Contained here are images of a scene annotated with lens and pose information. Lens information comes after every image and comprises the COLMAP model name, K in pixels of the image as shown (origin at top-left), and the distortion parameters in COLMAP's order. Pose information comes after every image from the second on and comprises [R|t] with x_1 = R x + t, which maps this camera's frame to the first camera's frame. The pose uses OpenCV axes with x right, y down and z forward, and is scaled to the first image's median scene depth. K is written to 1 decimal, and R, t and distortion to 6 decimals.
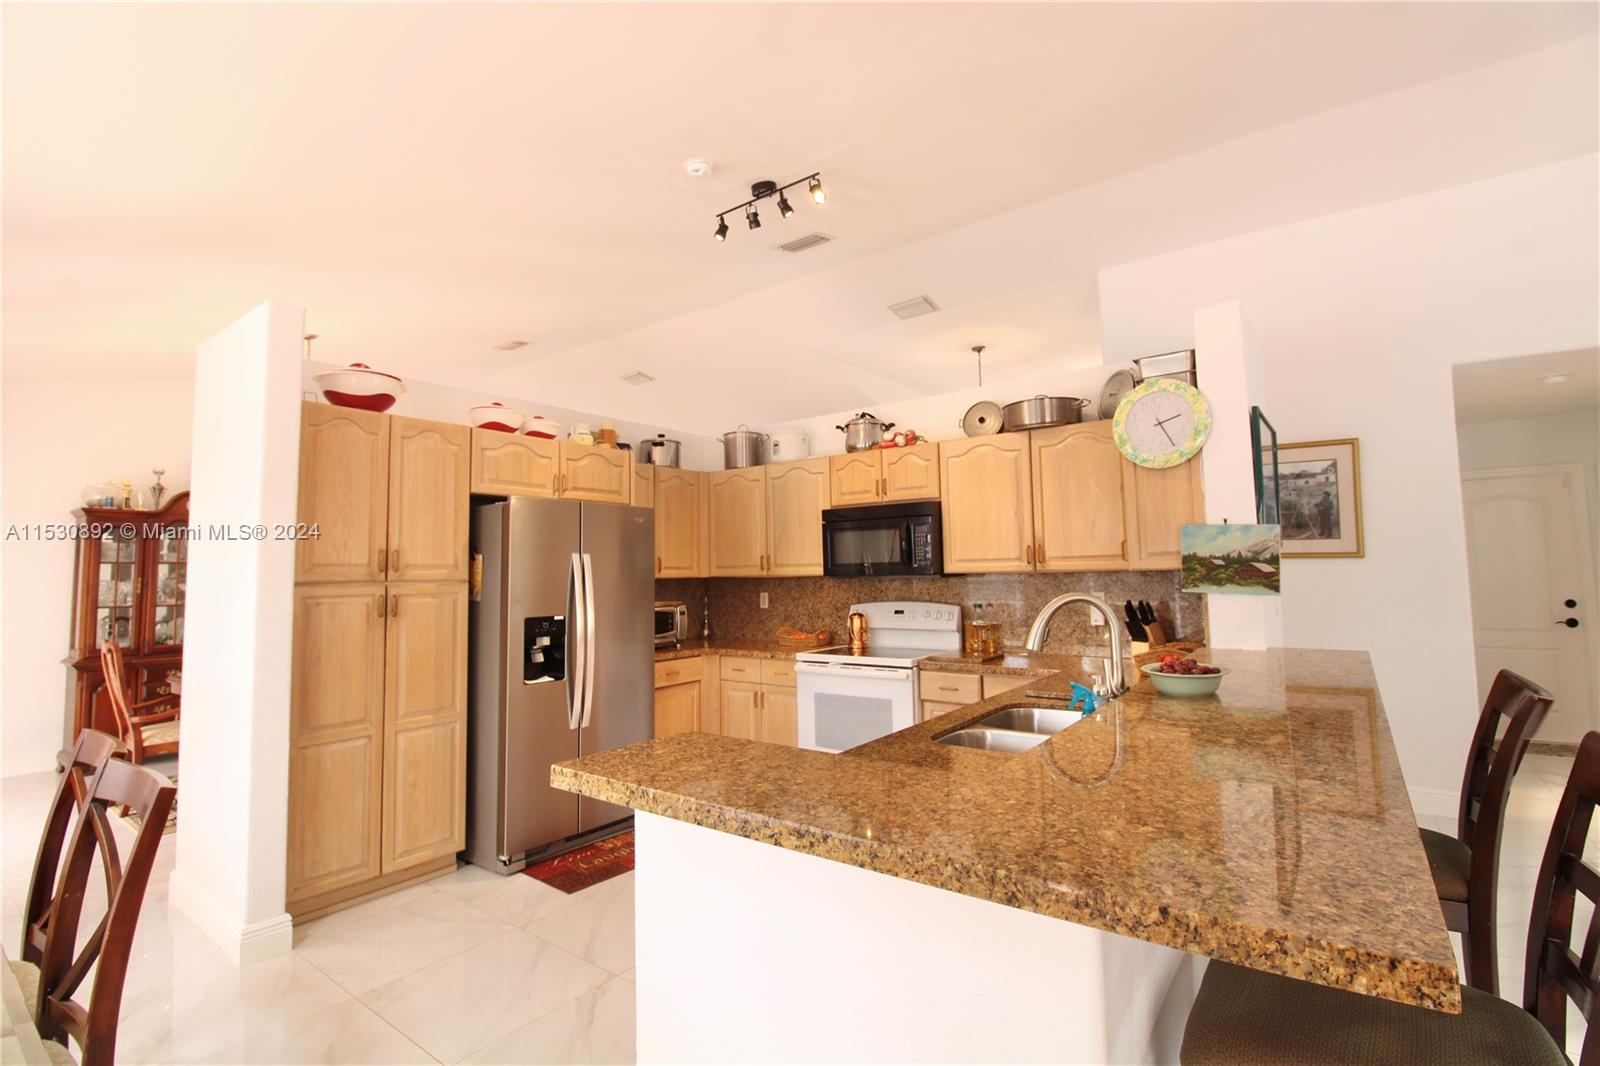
lens RADIAL K [[740.6, 0, 806.0], [0, 740.6, 516.9], [0, 0, 1]] dist [-0.003700, -0.010176]
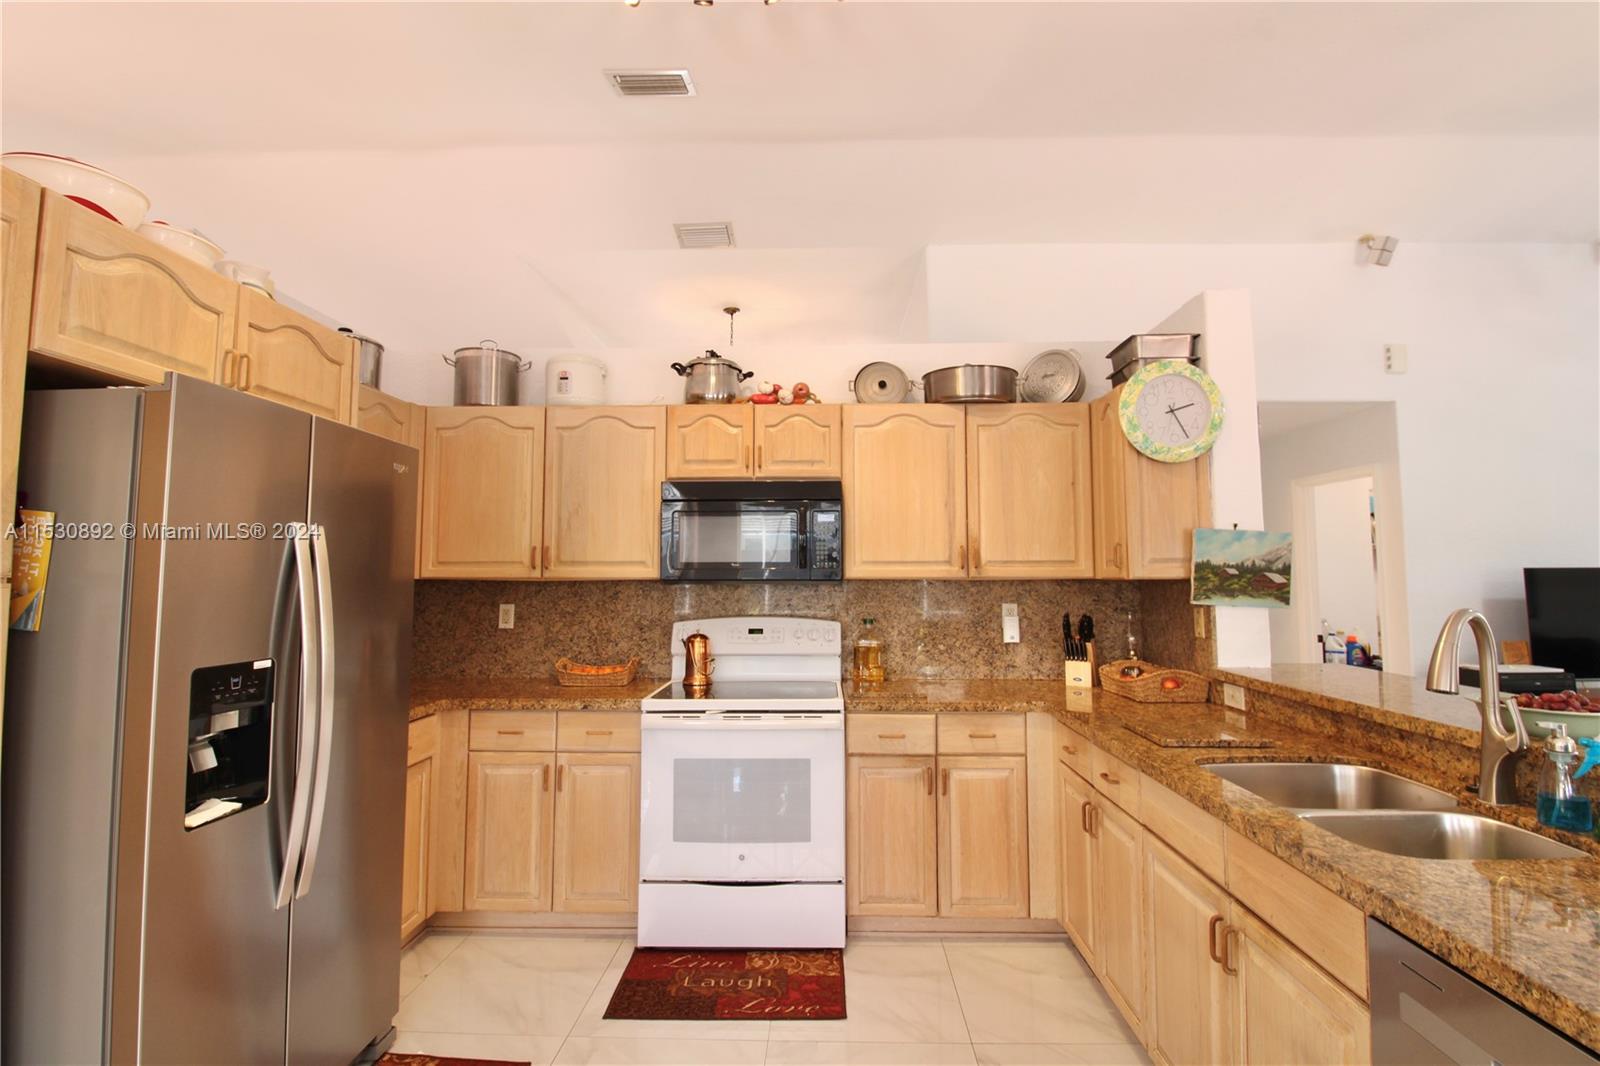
lens RADIAL K [[776.8, 0, 810.3], [0, 776.8, 513.9], [0, 0, 1]] dist [-0.009342, -0.004142]
pose [[0.816874, 0.063586, 0.573300, -0.305615], [-0.058268, 0.997918, -0.027657, 0.035476], [-0.573865, -0.010813, 0.818878, 0.389063]]
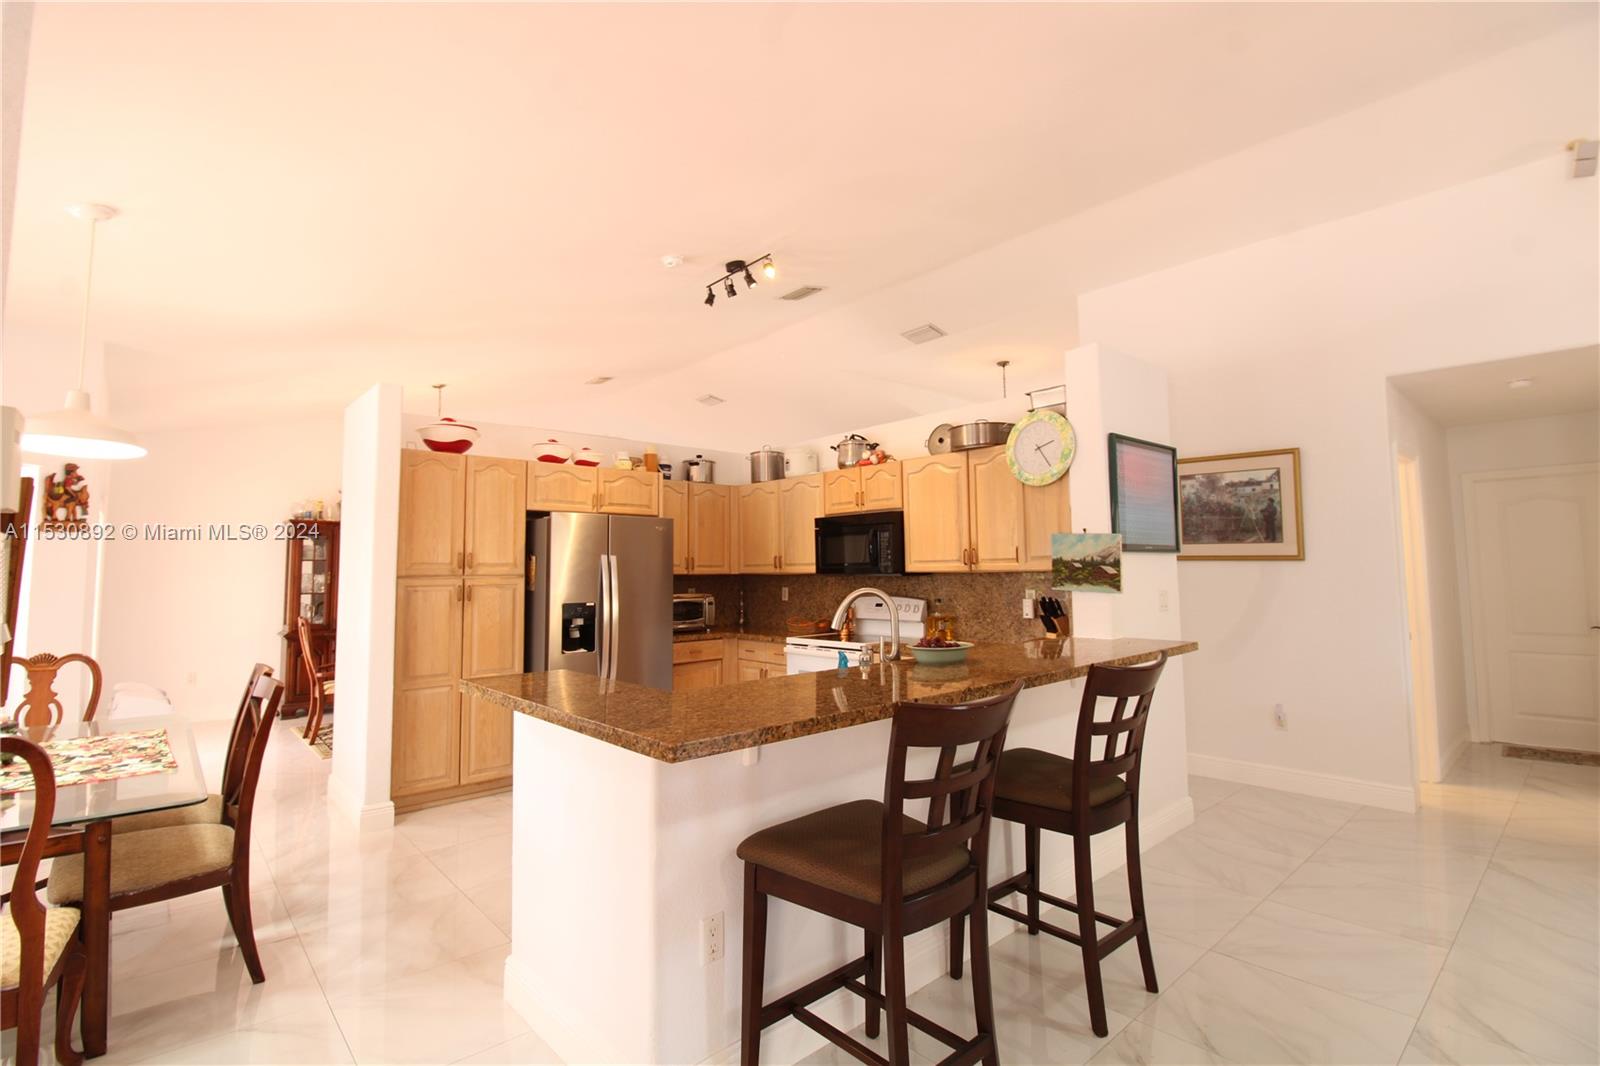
lens RADIAL K [[740.6, 0, 804.1], [0, 740.6, 517.2], [0, 0, 1]] dist [-0.003700, -0.010176]
pose [[0.980332, -0.007693, -0.197205, 0.270086], [0.008708, 0.999953, 0.004280, -0.018484], [0.197163, -0.005913, 0.980353, -0.190655]]
